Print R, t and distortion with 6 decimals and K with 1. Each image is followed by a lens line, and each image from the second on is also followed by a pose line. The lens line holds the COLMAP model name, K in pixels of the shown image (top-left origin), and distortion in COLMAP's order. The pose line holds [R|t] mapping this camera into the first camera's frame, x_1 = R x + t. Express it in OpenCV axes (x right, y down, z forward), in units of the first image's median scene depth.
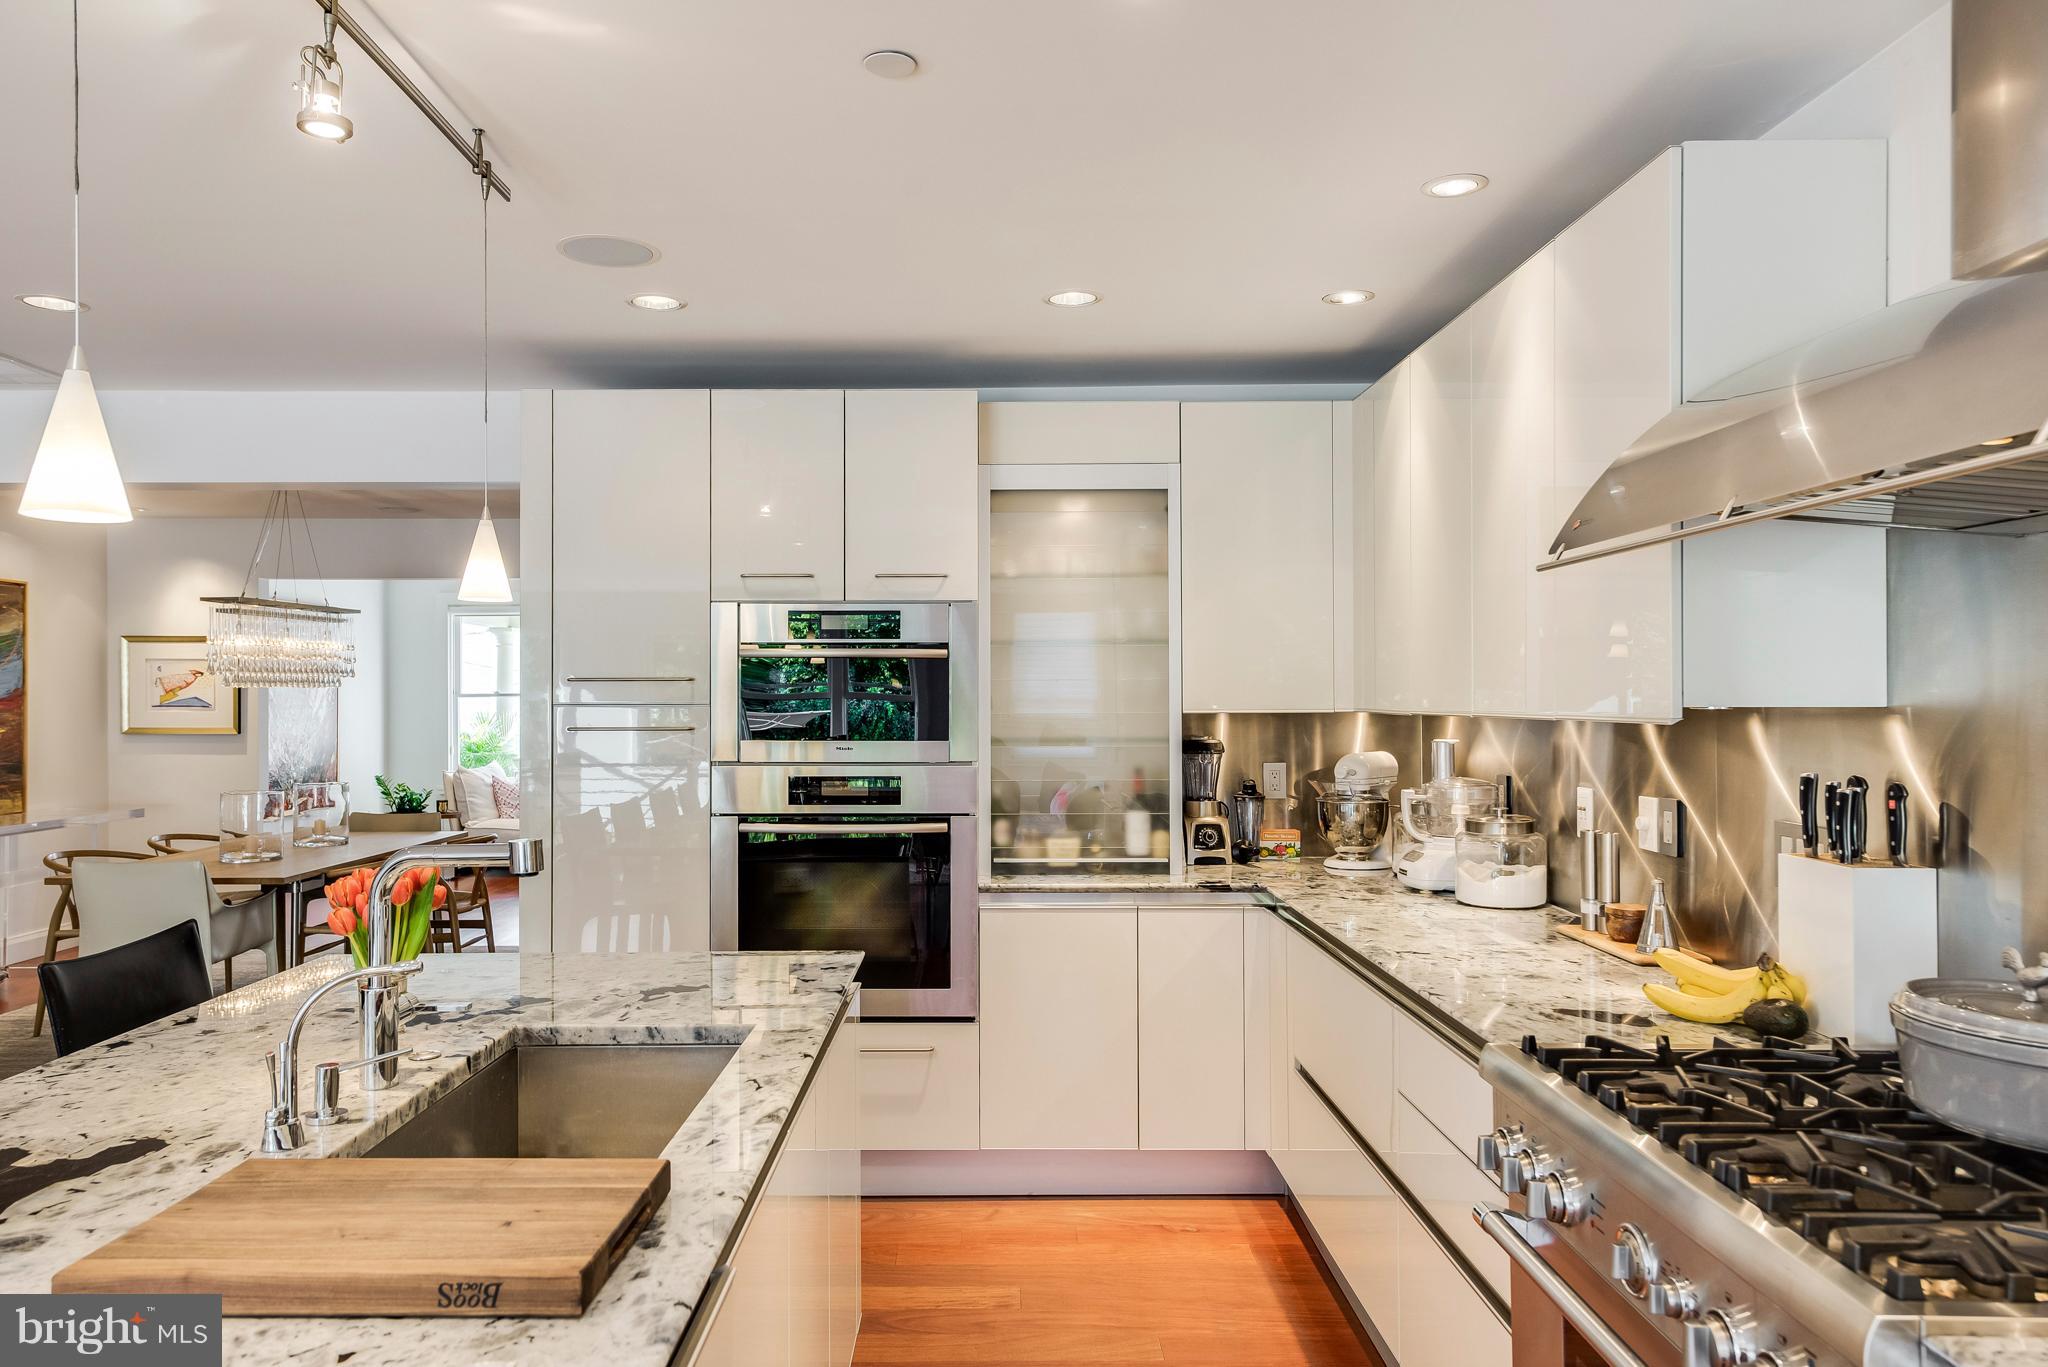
lens RADIAL K [[1371.2, 0, 968.8], [0, 1371.2, 671.4], [0, 0, 1]] dist [-0.001453, 0.000906]
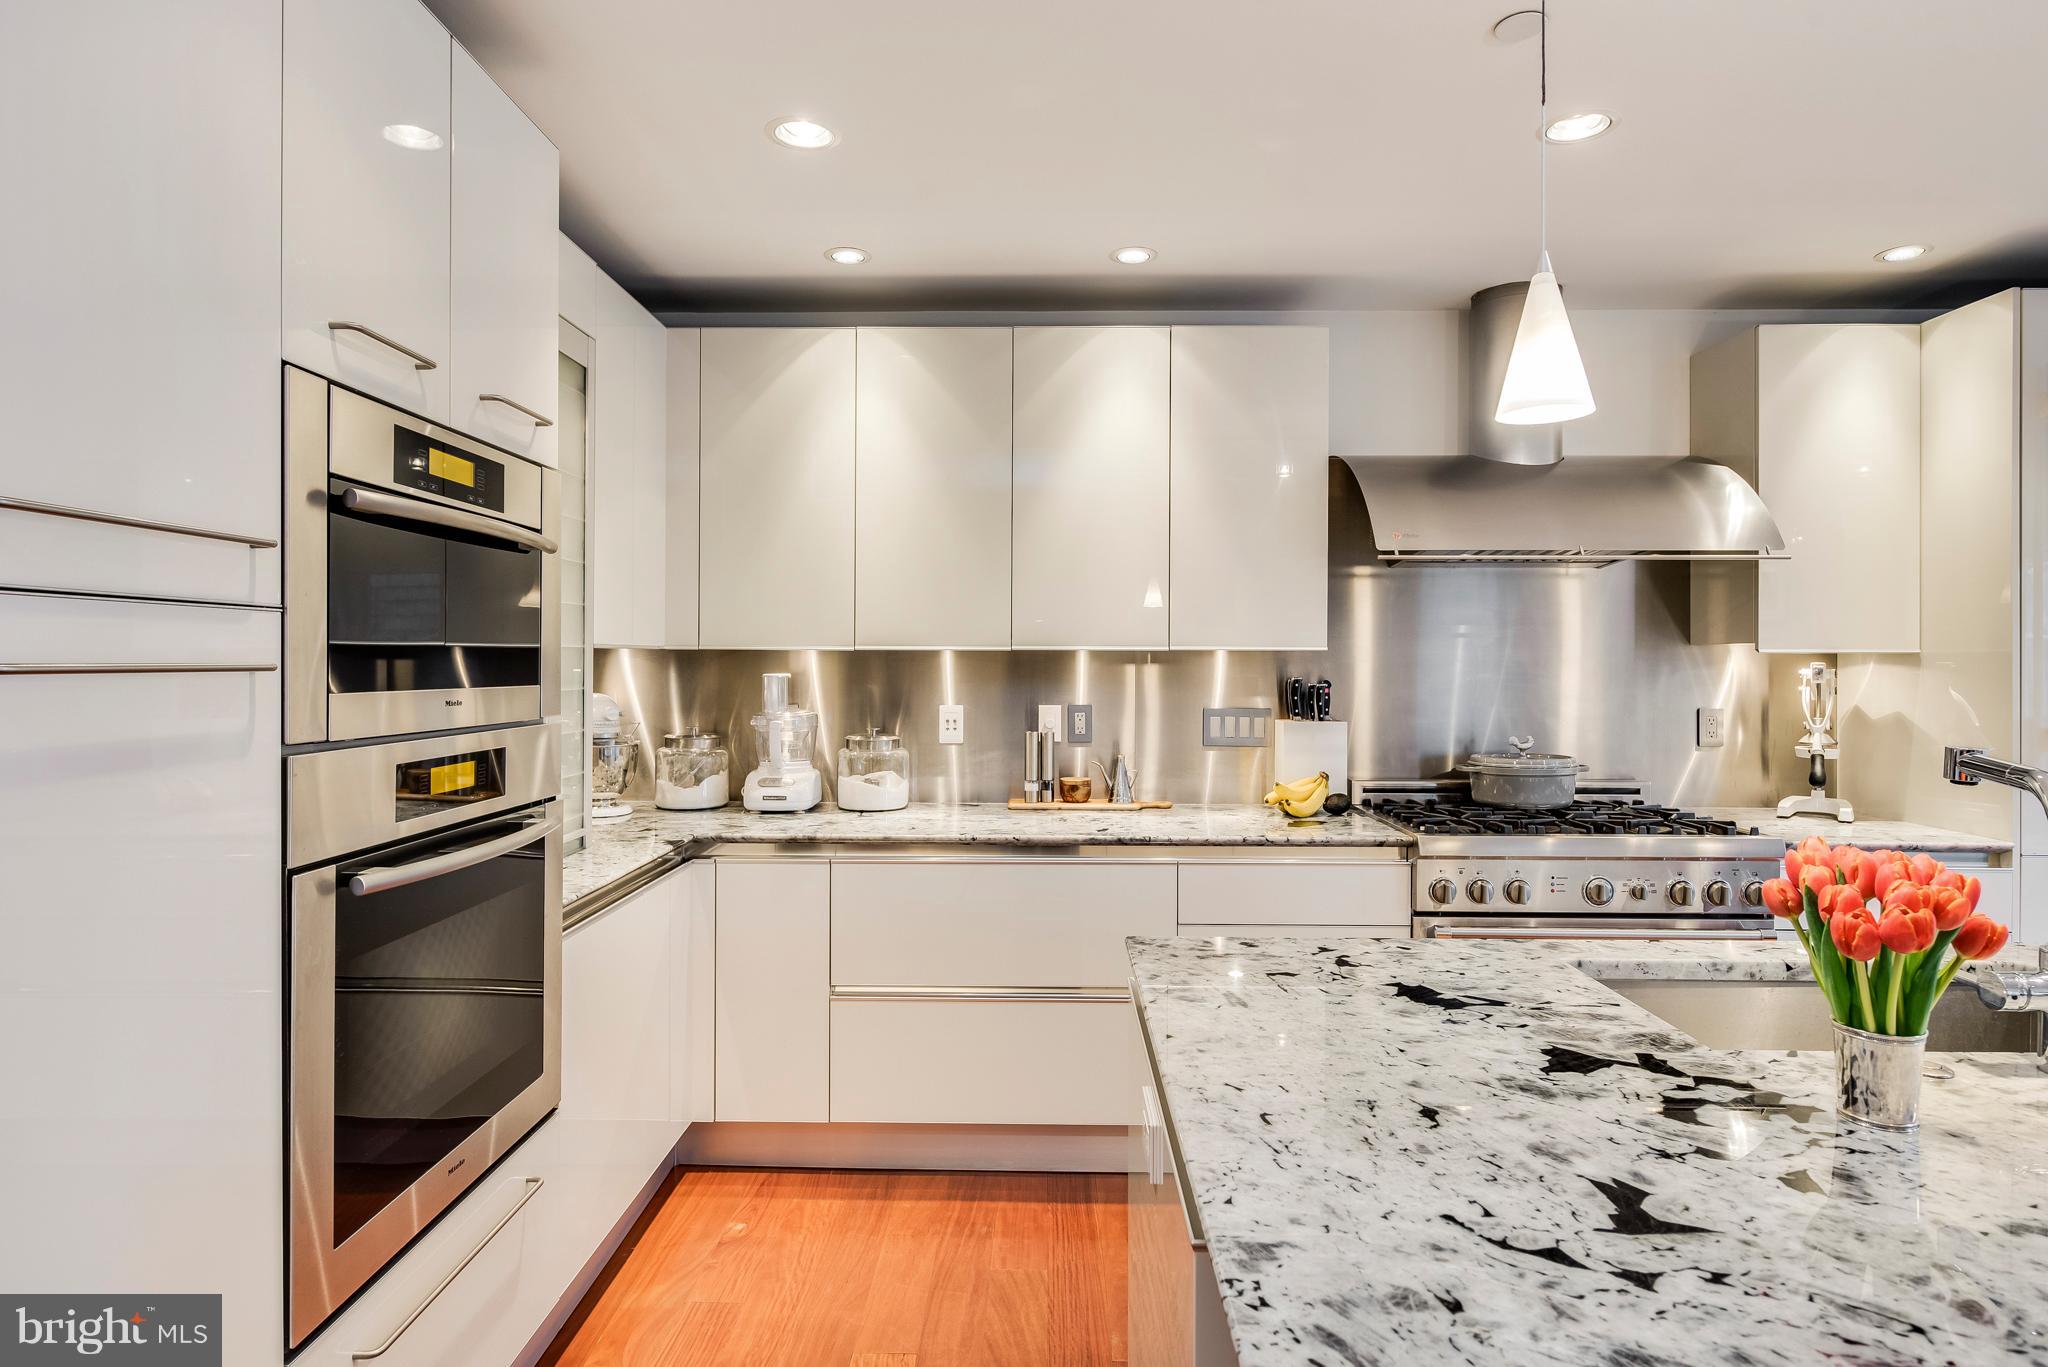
lens RADIAL K [[1109.8, 0, 1025.6], [0, 1109.8, 664.0], [0, 0, 1]] dist [-0.002599, -0.000322]
pose [[0.001182, 0.000819, 0.999999, -0.521279], [-0.022797, 0.999740, -0.000792, 0.036483], [-0.999739, -0.022796, 0.001201, 0.777541]]
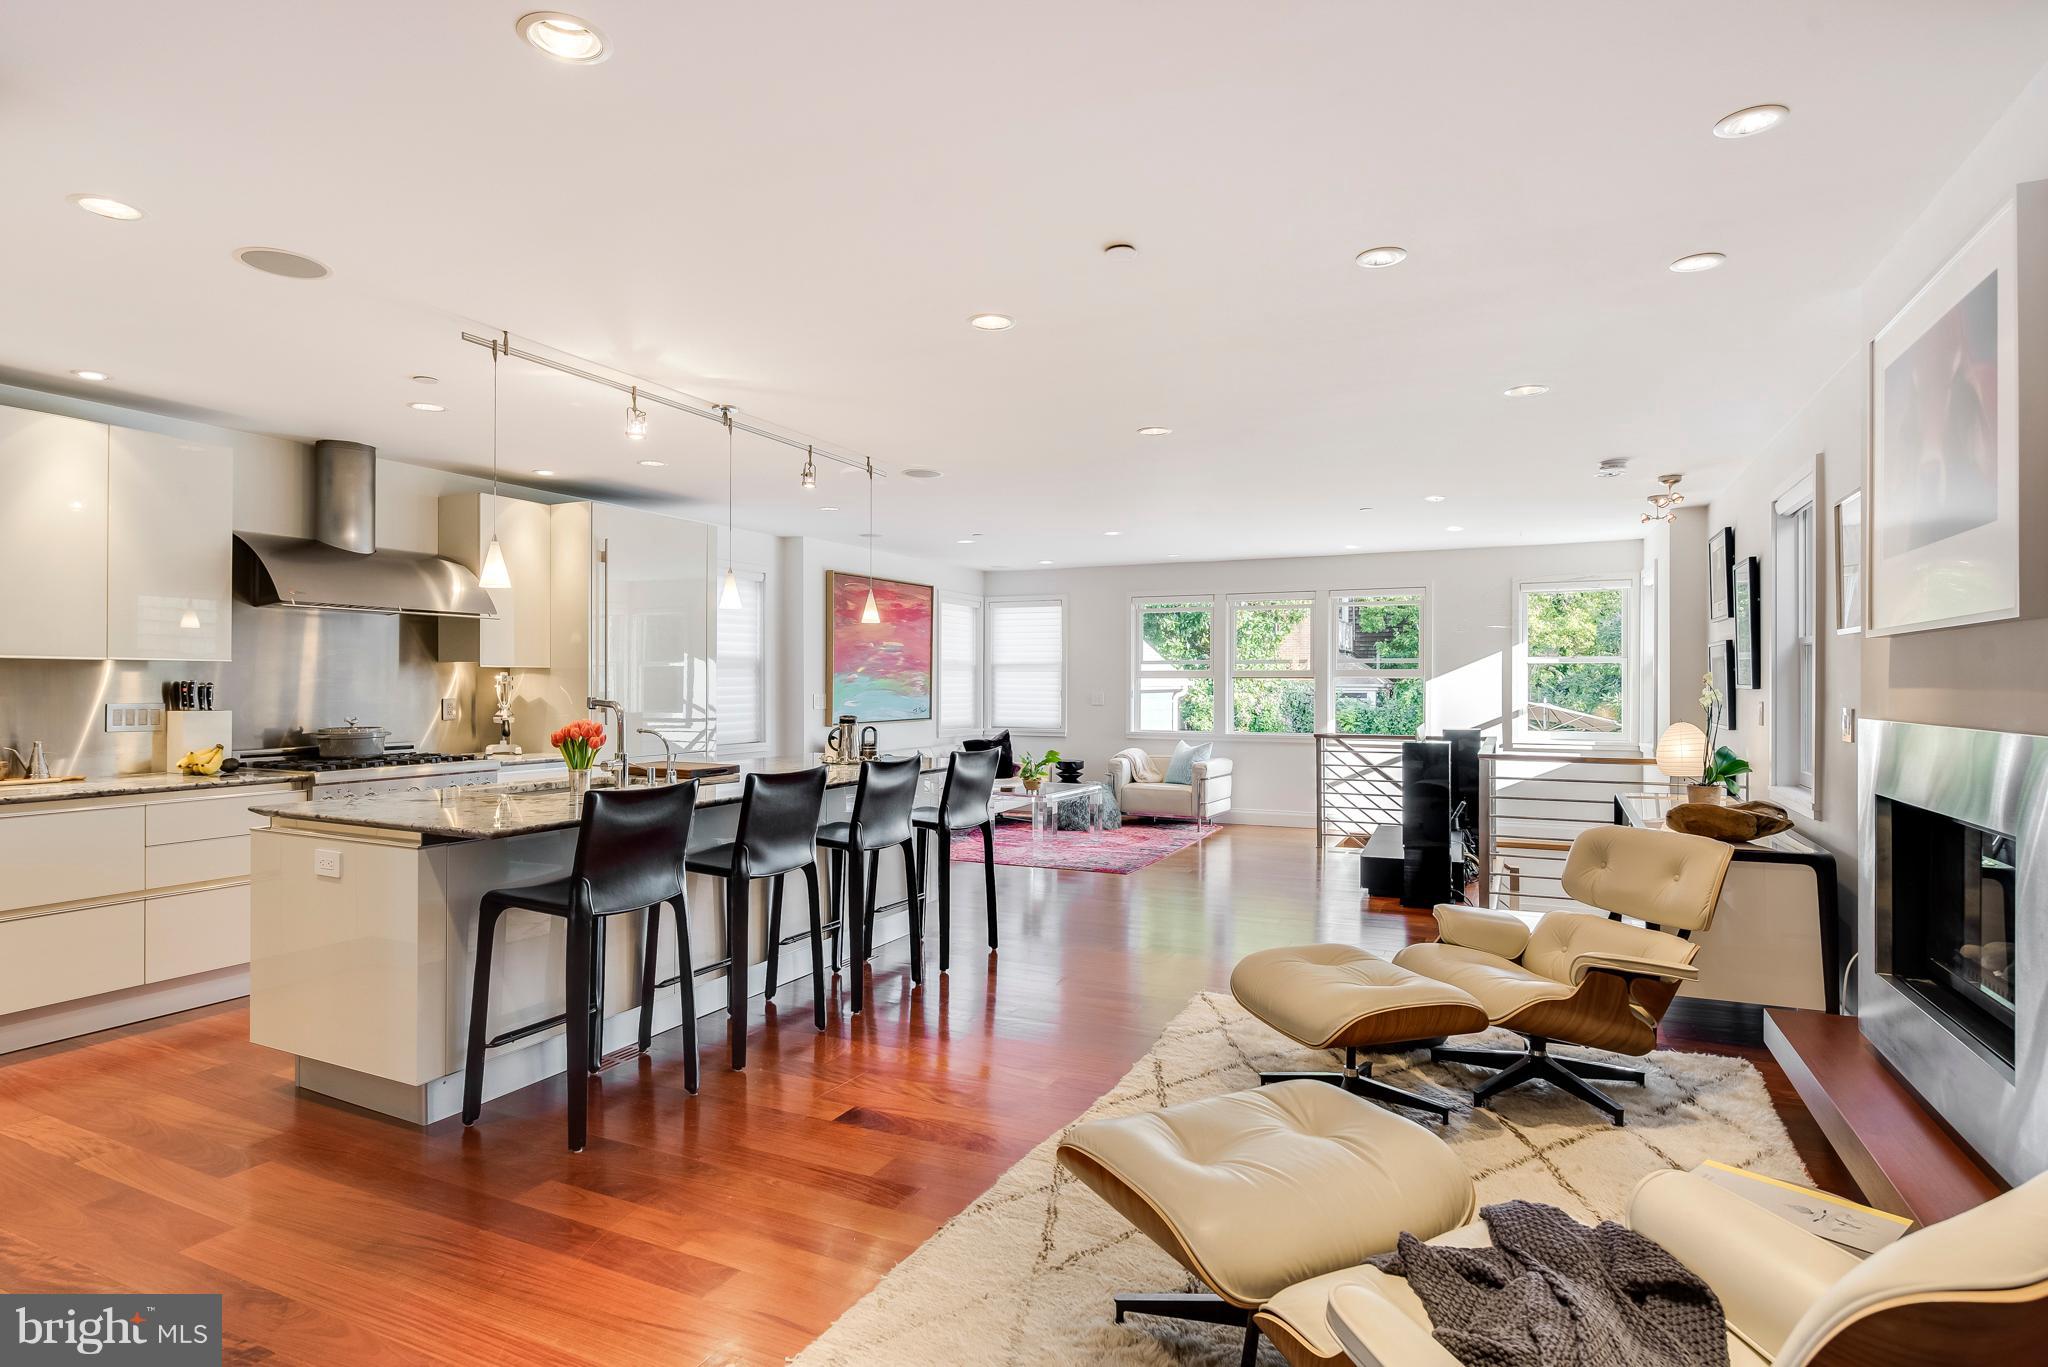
lens RADIAL K [[1068.2, 0, 1024.0], [0, 1068.2, 683.5], [0, 0, 1]] dist [-0.014223, 0.000334]
pose [[-0.912062, 0.001056, 0.410051, -0.987792], [-0.007363, 0.999793, -0.018952, 0.060657], [-0.409986, -0.020305, -0.911866, 1.265620]]
